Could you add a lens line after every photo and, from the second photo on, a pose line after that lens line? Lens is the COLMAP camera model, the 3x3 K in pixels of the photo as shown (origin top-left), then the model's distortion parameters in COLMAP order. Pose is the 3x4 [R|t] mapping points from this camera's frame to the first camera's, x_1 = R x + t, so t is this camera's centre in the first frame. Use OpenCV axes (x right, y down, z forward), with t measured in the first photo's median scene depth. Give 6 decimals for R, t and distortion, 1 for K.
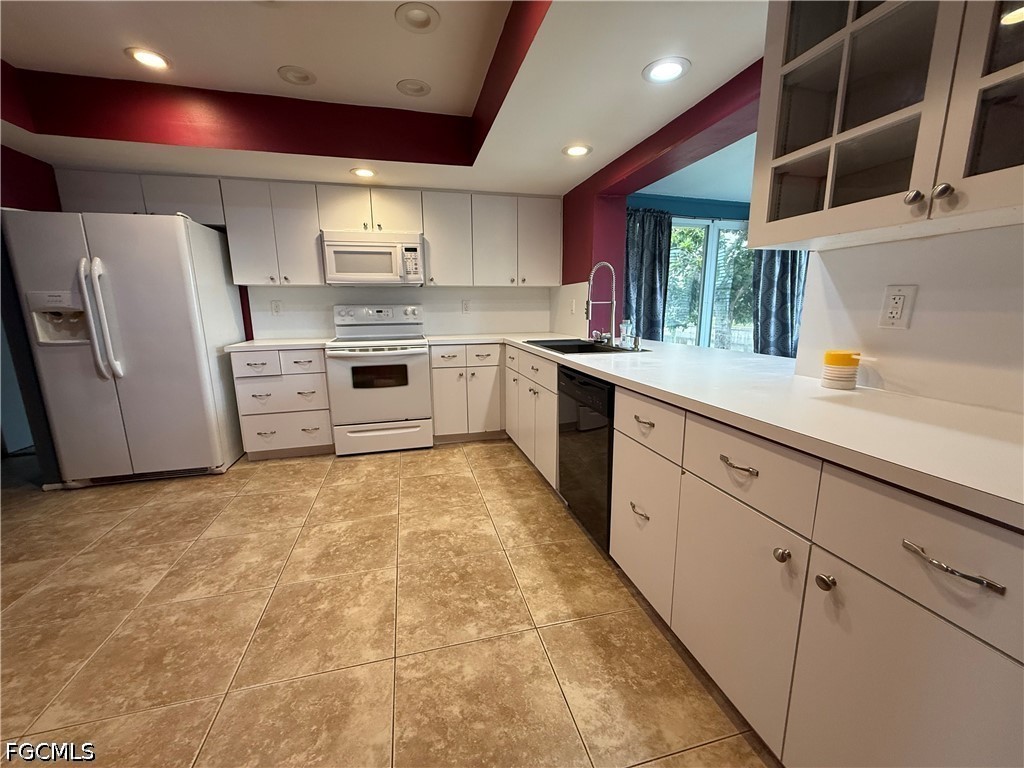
lens RADIAL K [[407.3, 0, 511.8], [0, 407.3, 385.4], [0, 0, 1]] dist [0.001101, 0.000355]
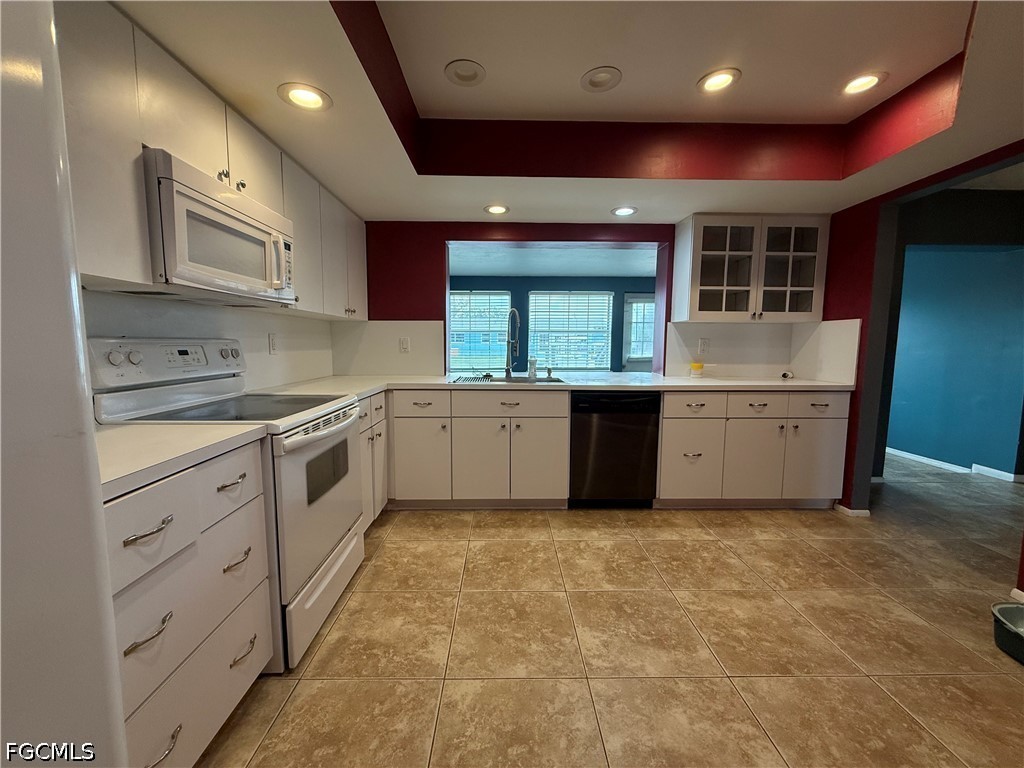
lens RADIAL K [[407.3, 0, 510.5], [0, 407.3, 382.7], [0, 0, 1]] dist [0.001101, 0.000355]
pose [[0.233581, -0.084824, 0.968630, -1.269291], [0.179411, 0.982843, 0.042804, -0.185830], [-0.955642, 0.163785, 0.244791, 0.990716]]
